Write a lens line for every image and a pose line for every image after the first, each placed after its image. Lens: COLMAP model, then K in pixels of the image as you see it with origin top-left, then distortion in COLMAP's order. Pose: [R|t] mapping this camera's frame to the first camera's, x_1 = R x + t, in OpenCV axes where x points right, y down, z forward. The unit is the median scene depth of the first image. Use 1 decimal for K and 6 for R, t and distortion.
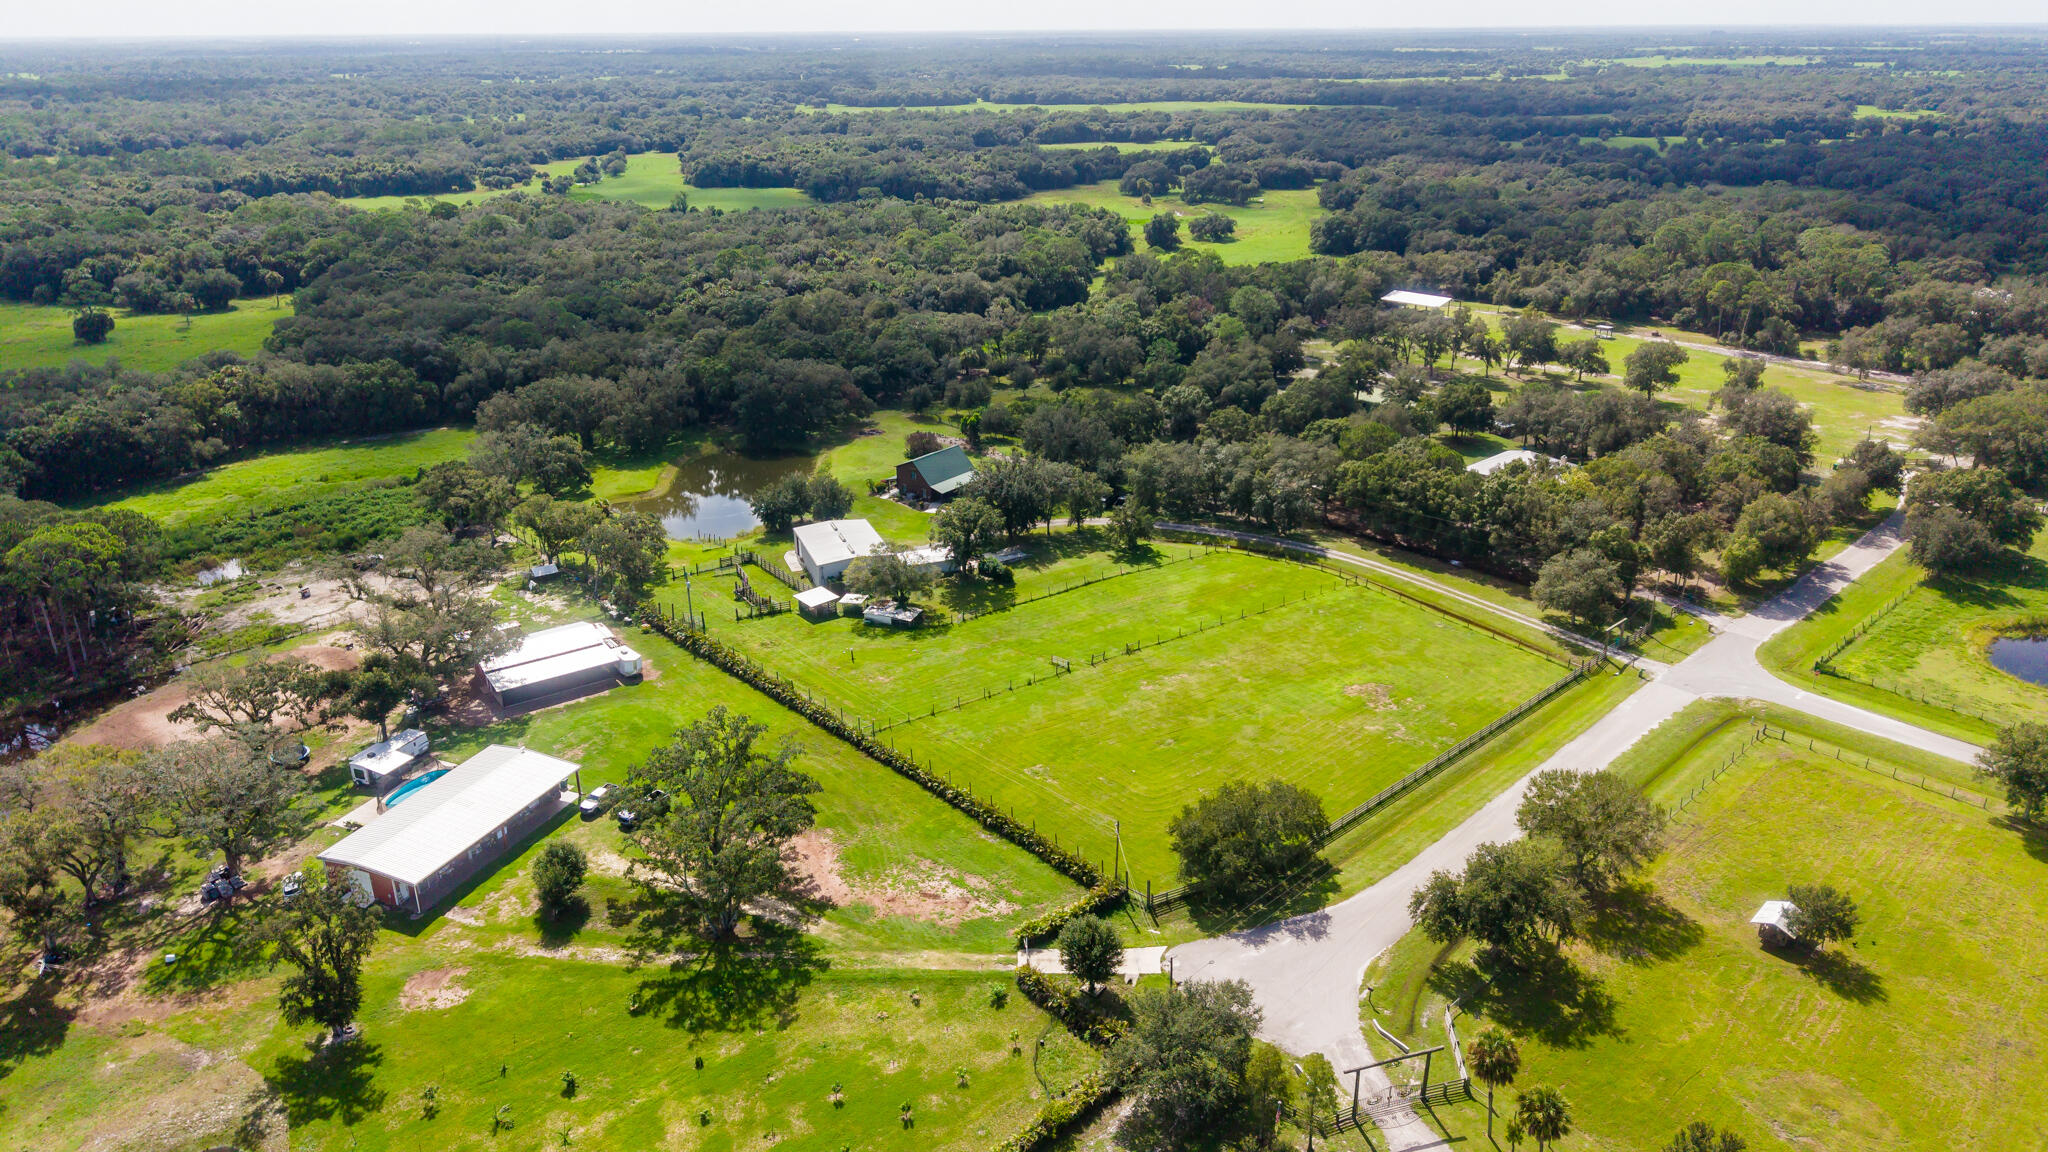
lens RADIAL K [[1396.7, 0, 1029.2], [0, 1396.7, 585.9], [0, 0, 1]] dist [0.021608, -0.043116]
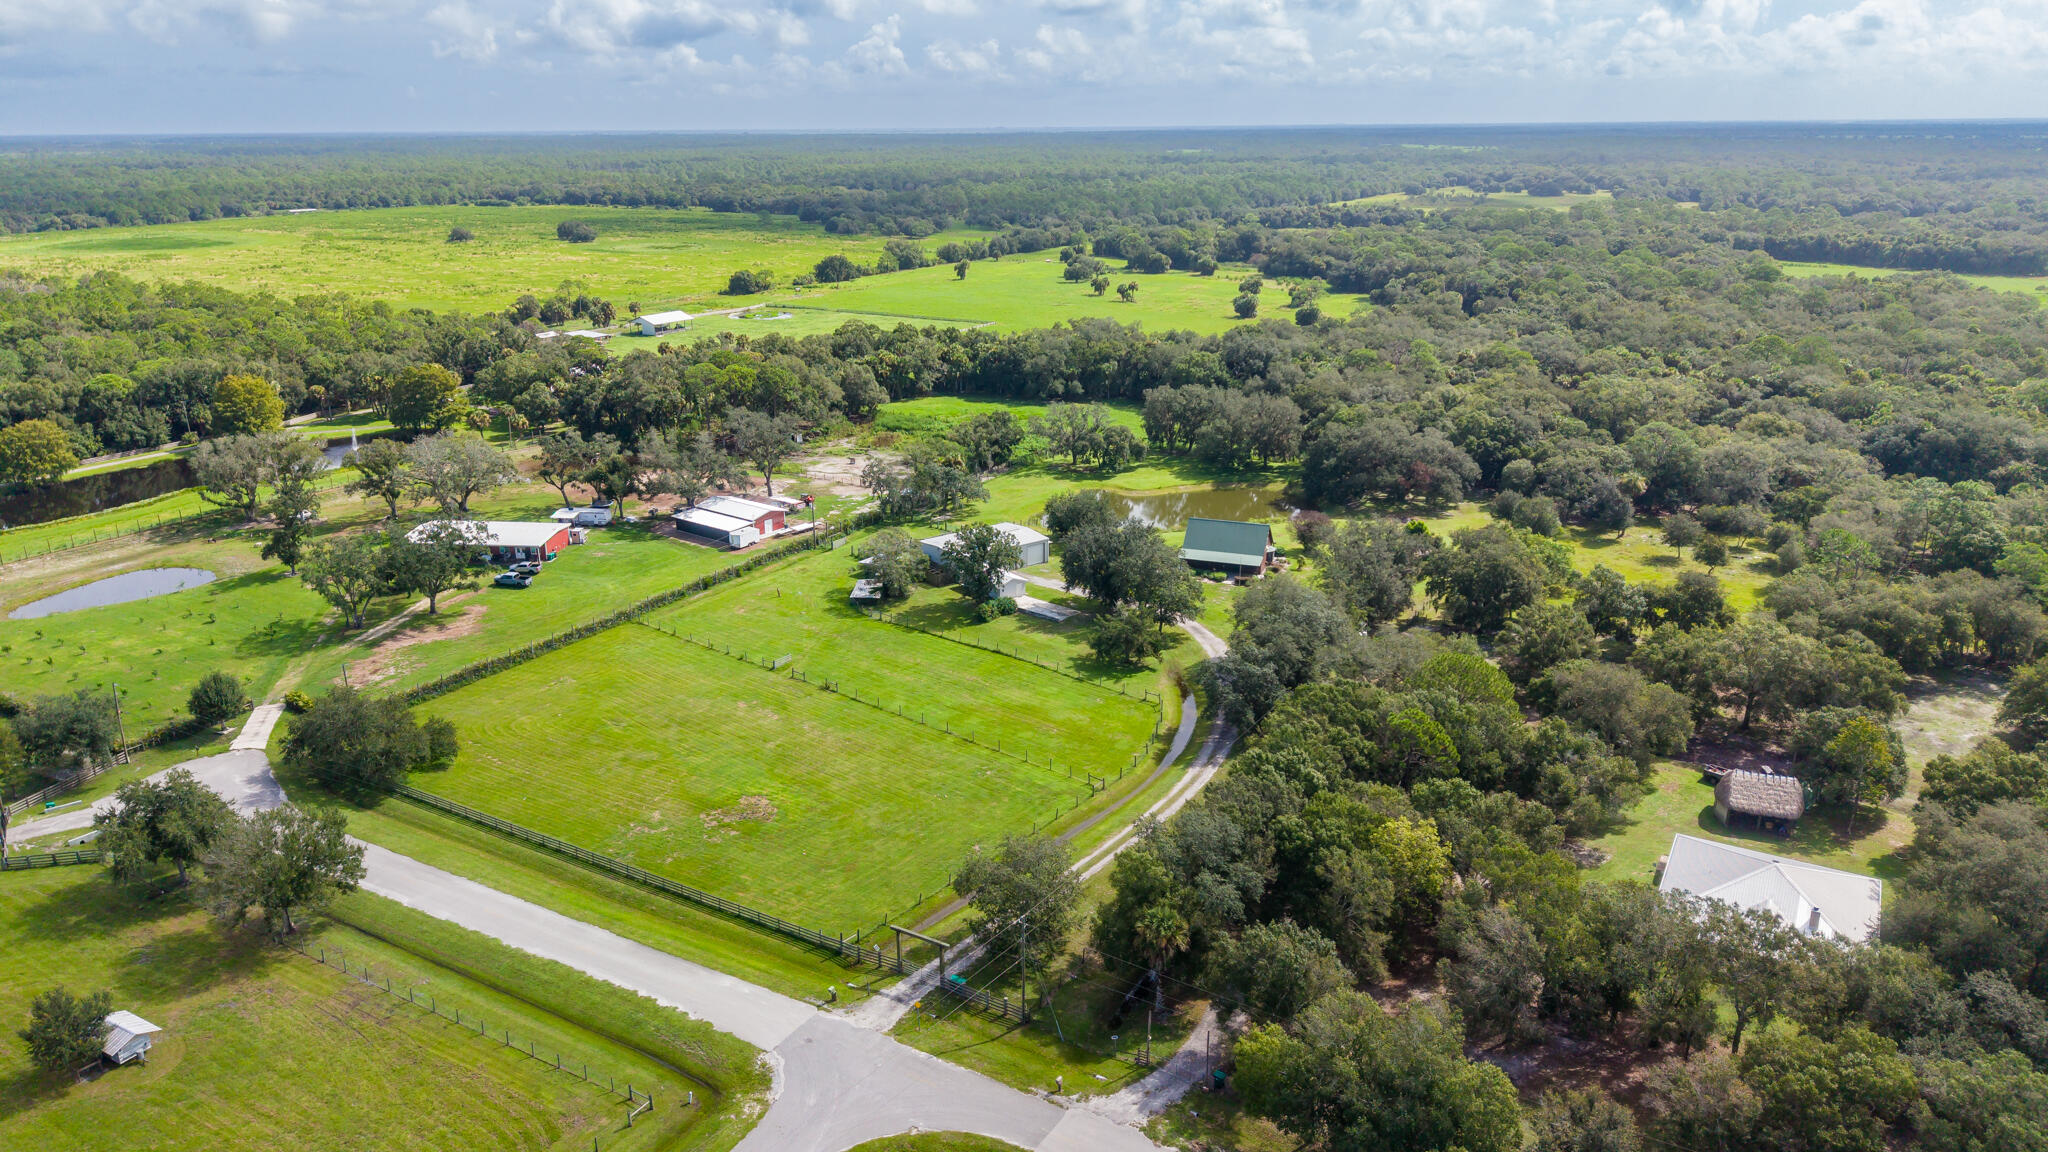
lens RADIAL K [[1396.7, 0, 1029.2], [0, 1396.7, 585.9], [0, 0, 1]] dist [0.021608, -0.043116]
pose [[0.252977, 0.307395, -0.917339, 0.973830], [-0.346788, 0.913986, 0.210637, -0.269399], [0.903184, 0.264836, 0.337818, 0.804843]]
